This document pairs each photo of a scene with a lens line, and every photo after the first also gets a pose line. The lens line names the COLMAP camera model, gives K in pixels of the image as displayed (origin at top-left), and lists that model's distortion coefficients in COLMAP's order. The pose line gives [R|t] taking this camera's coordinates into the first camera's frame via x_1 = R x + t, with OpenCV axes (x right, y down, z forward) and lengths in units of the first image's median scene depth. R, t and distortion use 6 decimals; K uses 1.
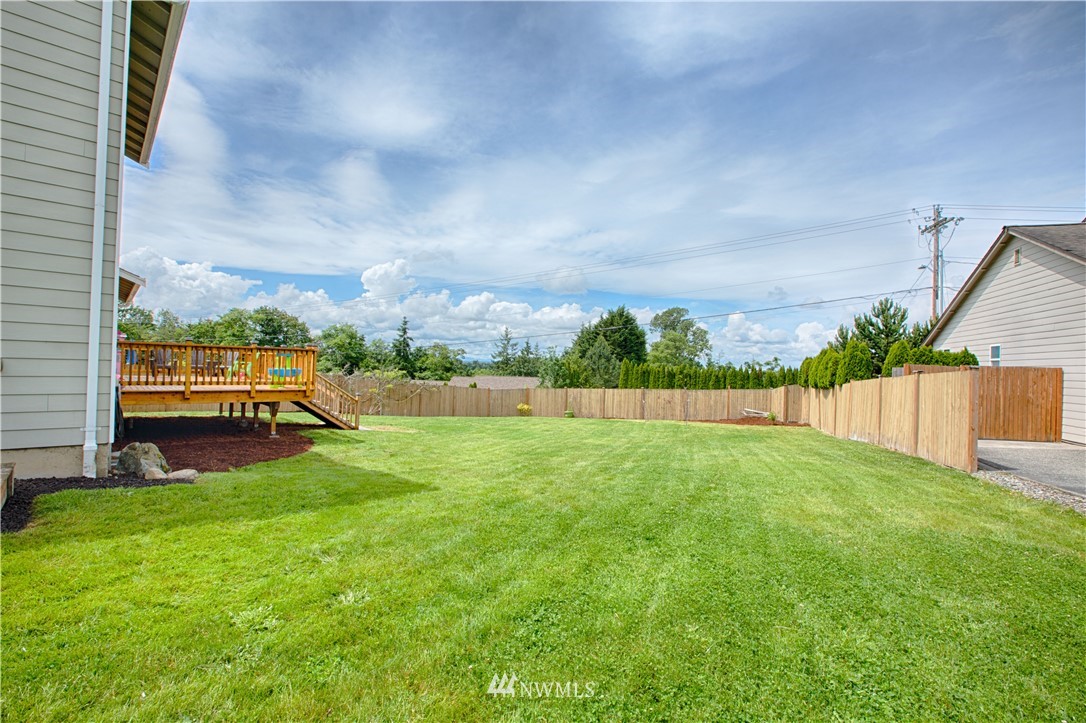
lens RADIAL K [[496.1, 0, 543.8], [0, 496.1, 365.5], [0, 0, 1]] dist [-0.047075, 0.015493]
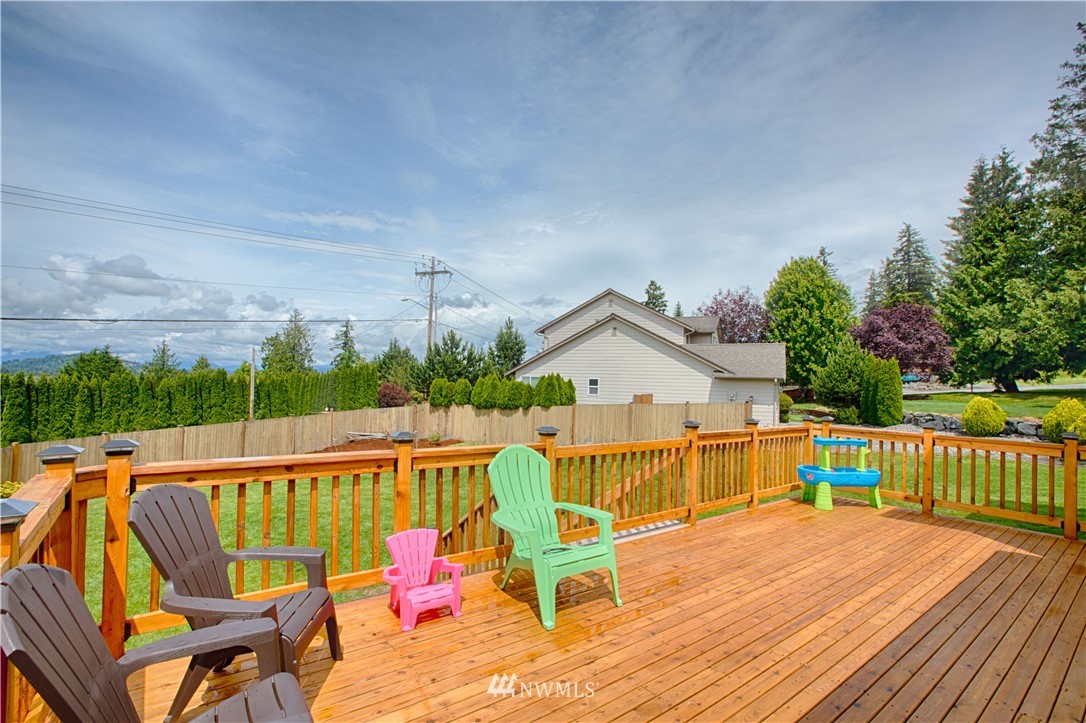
lens RADIAL K [[496.1, 0, 543.8], [0, 496.1, 365.5], [0, 0, 1]] dist [-0.047075, 0.015493]
pose [[0.091913, 0.007701, 0.995737, -0.118552], [-0.026629, 0.999631, -0.005273, -0.010536], [-0.995411, -0.026031, 0.092084, 0.134324]]
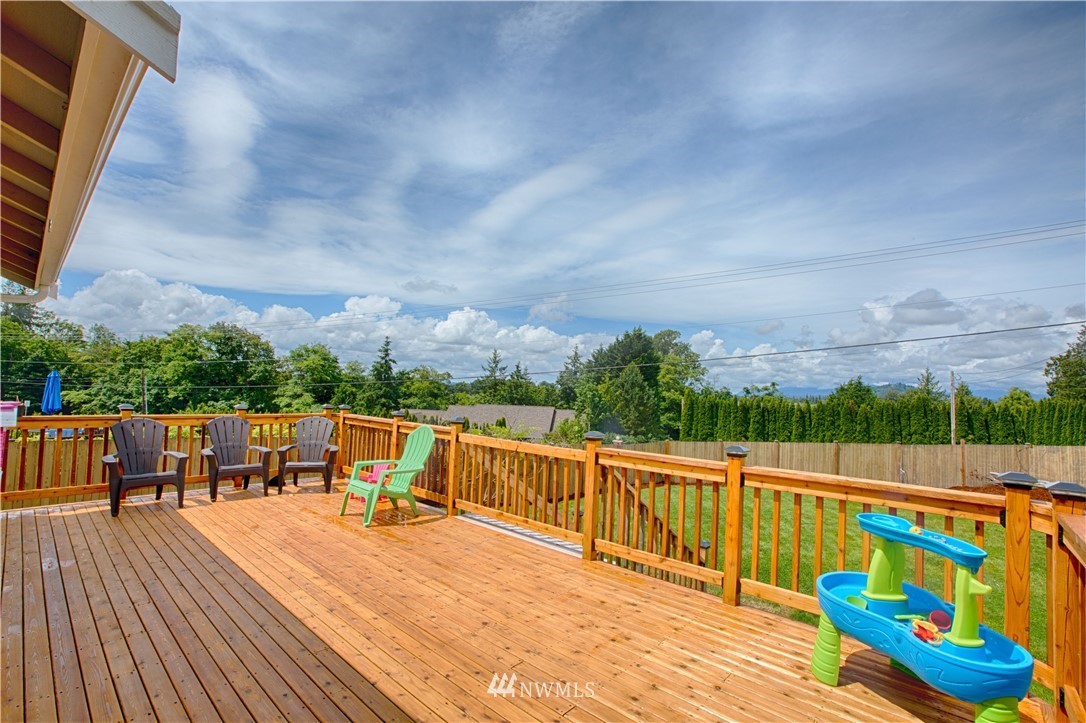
lens RADIAL K [[496.1, 0, 543.8], [0, 496.1, 365.5], [0, 0, 1]] dist [-0.047075, 0.015493]
pose [[0.996010, 0.006327, 0.089012, -0.076037], [-0.002603, 0.999119, -0.041891, -0.009237], [-0.089198, 0.041492, 0.995149, 0.084879]]
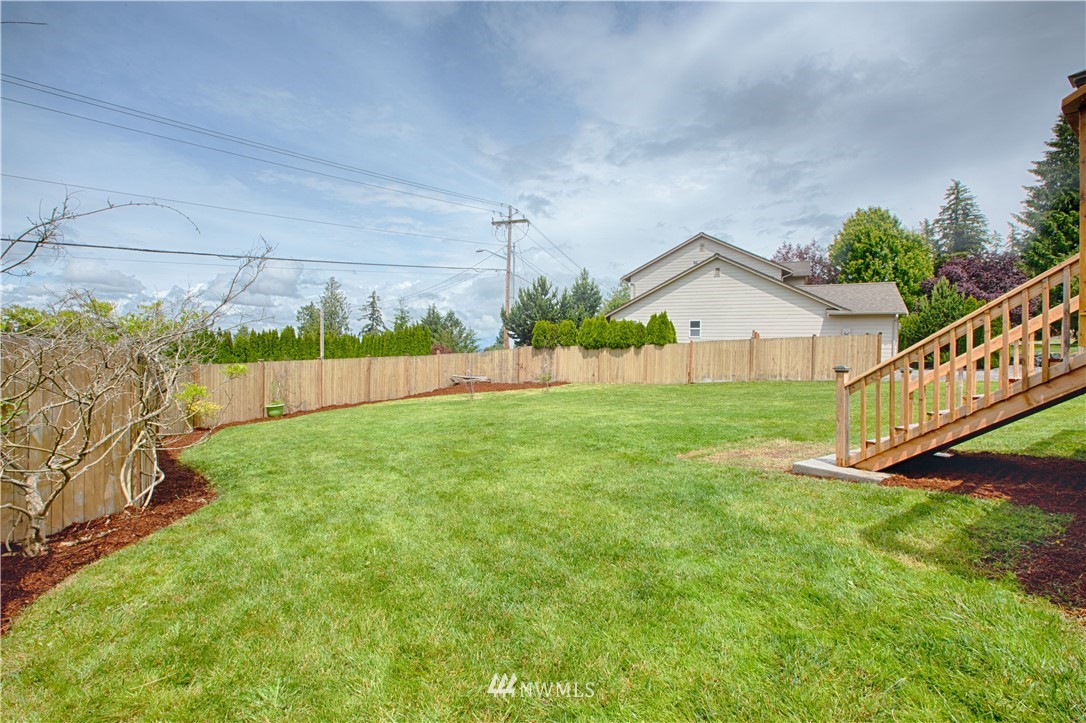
lens RADIAL K [[496.1, 0, 543.8], [0, 496.1, 365.5], [0, 0, 1]] dist [-0.047075, 0.015493]
pose [[0.119096, -0.046394, 0.991798, -0.121273], [-0.017627, 0.998651, 0.048831, 0.005246], [-0.992726, -0.023298, 0.118117, 0.176133]]
